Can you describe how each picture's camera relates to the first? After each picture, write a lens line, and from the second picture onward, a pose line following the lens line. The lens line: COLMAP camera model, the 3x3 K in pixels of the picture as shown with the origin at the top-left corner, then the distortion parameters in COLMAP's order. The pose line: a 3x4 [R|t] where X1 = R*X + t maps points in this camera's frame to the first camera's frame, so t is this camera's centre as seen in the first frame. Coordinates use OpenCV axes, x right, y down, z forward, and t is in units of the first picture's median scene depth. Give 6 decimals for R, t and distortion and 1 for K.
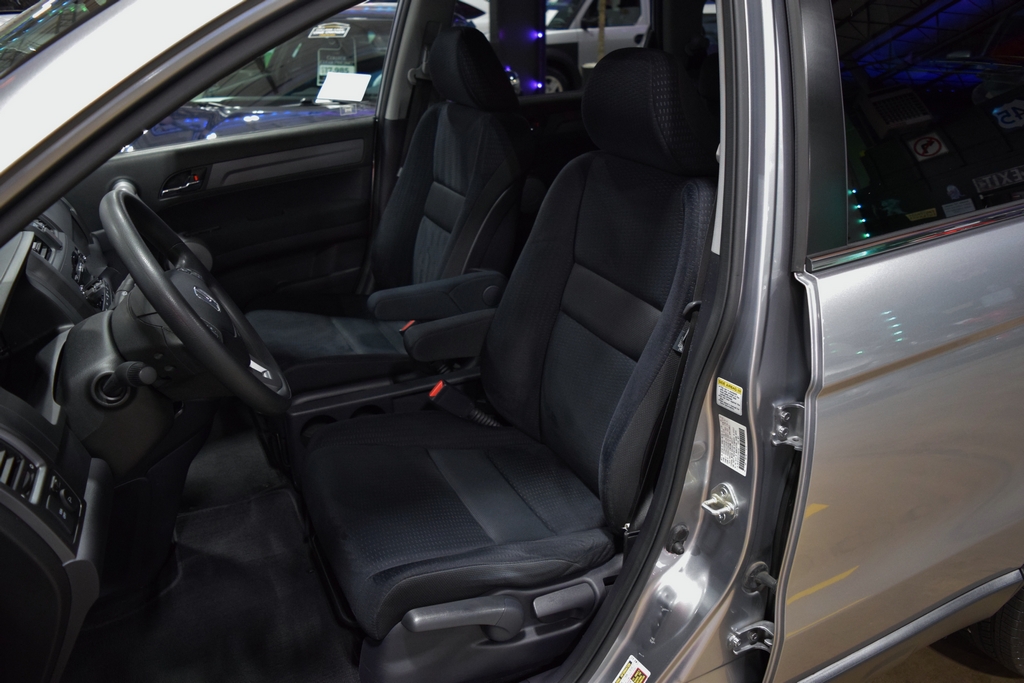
lens RADIAL K [[800.0, 0, 511.8], [0, 800.0, 342.7], [0, 0, 1]] dist [-0.098406, 0.023532]
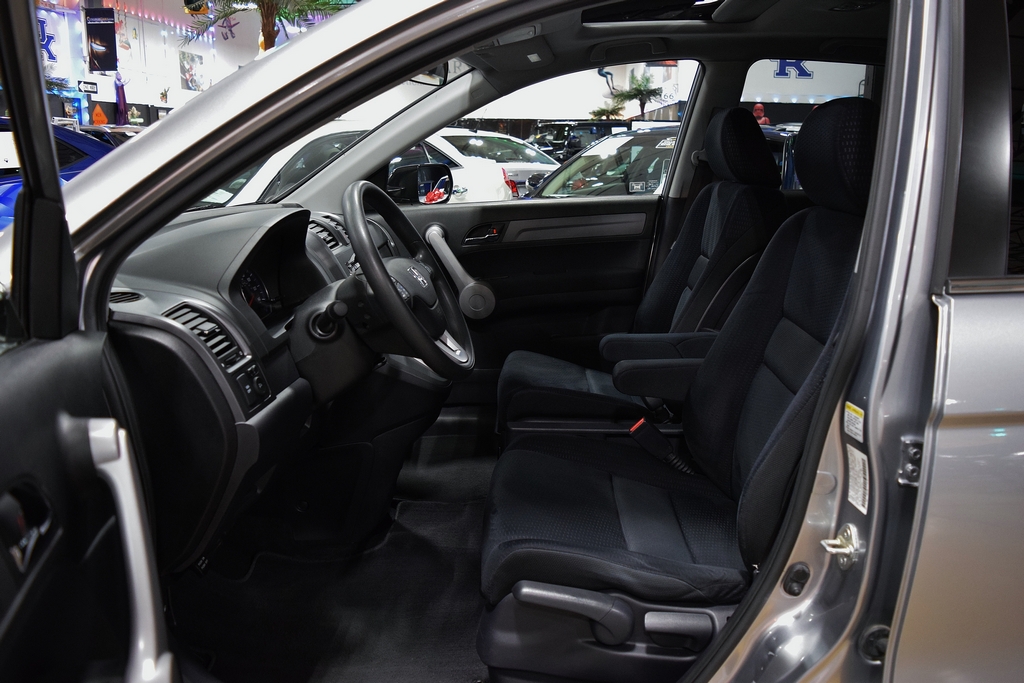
lens RADIAL K [[800.0, 0, 510.1], [0, 800.0, 344.2], [0, 0, 1]] dist [-0.098406, 0.023532]
pose [[0.889434, 0.129246, -0.438409, 0.289881], [-0.199119, 0.972950, -0.117134, 0.159116], [0.411411, 0.191478, 0.891110, -0.022002]]
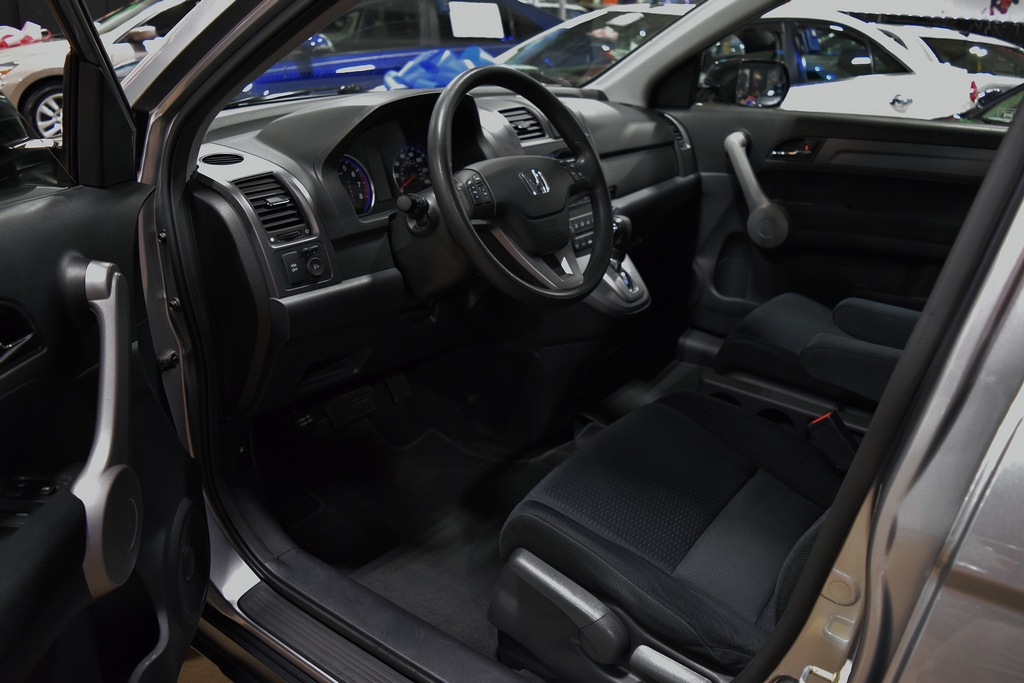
lens RADIAL K [[800.0, 0, 519.3], [0, 800.0, 340.8], [0, 0, 1]] dist [-0.098406, 0.023532]
pose [[0.478924, 0.366331, -0.797768, 0.527108], [-0.401060, 0.899690, 0.172364, -0.038039], [0.780885, 0.237404, 0.577804, 0.406394]]
